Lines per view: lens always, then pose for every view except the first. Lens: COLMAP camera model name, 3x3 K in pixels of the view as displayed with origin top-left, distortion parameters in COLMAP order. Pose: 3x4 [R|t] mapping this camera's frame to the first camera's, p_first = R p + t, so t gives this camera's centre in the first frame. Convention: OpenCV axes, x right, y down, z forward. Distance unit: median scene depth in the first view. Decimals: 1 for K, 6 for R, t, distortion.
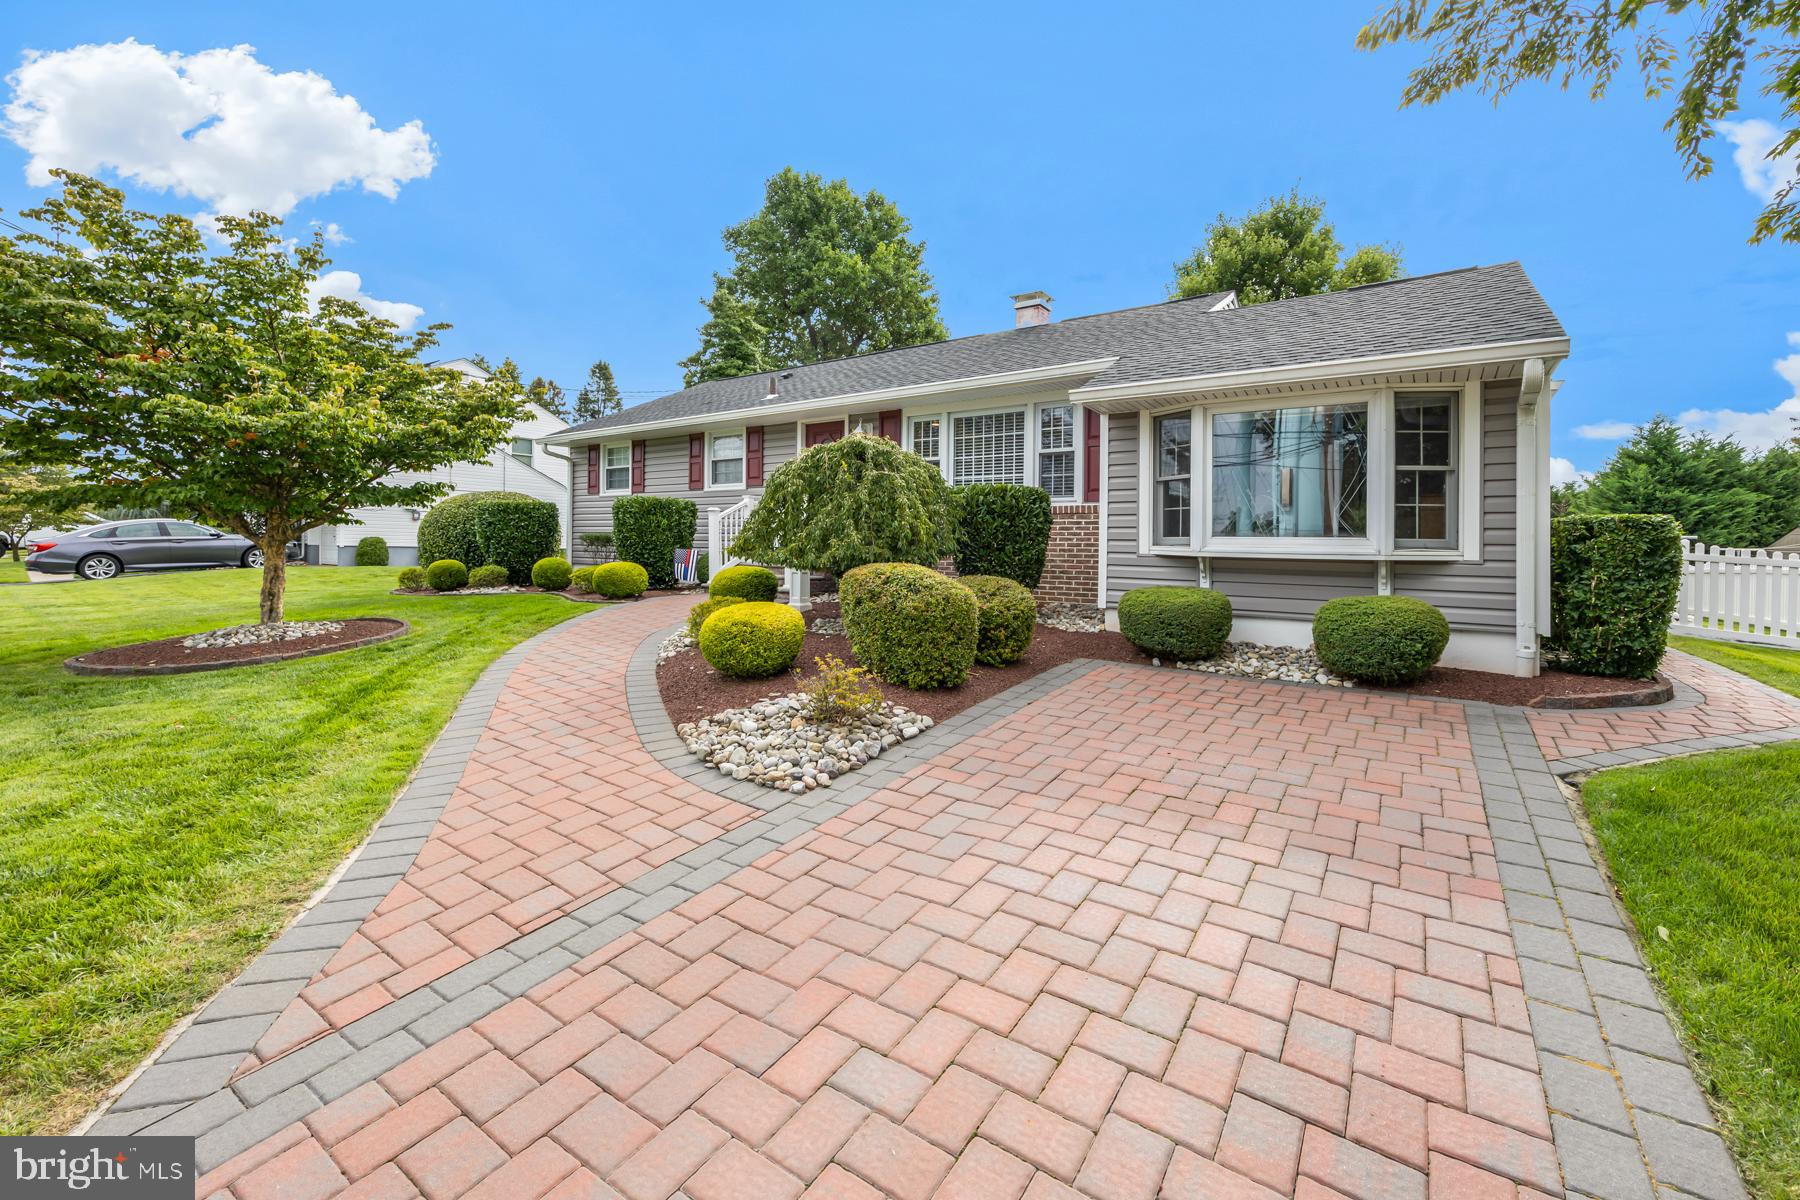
lens RADIAL K [[731.4, 0, 901.3], [0, 731.4, 535.1], [0, 0, 1]] dist [-0.000828, -0.000032]
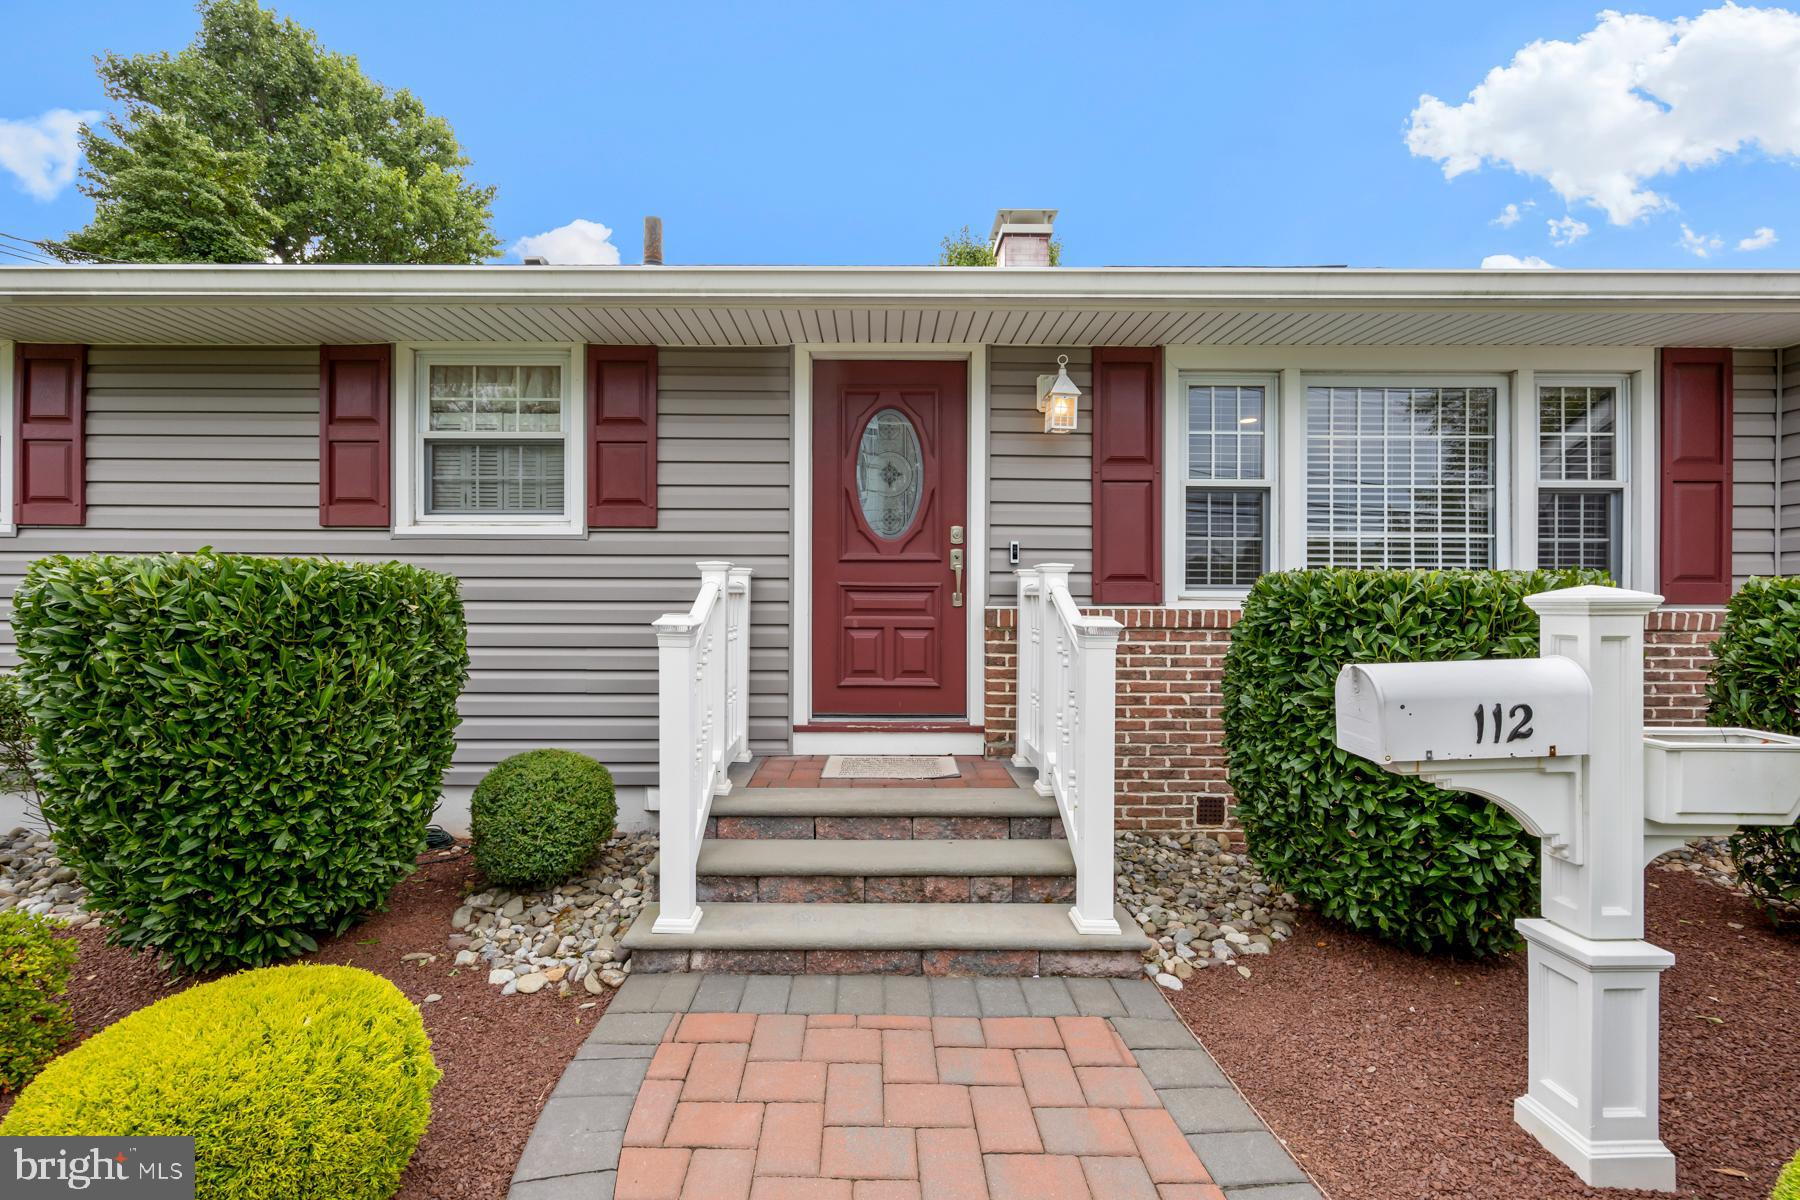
lens RADIAL K [[739.0, 0, 868.8], [0, 739.0, 591.7], [0, 0, 1]] dist [-0.000703, -0.000003]
pose [[0.822198, -0.008554, 0.569137, -0.280563], [-0.000986, 0.999864, 0.016453, -0.040353], [-0.569200, -0.014089, 0.822078, 0.617087]]
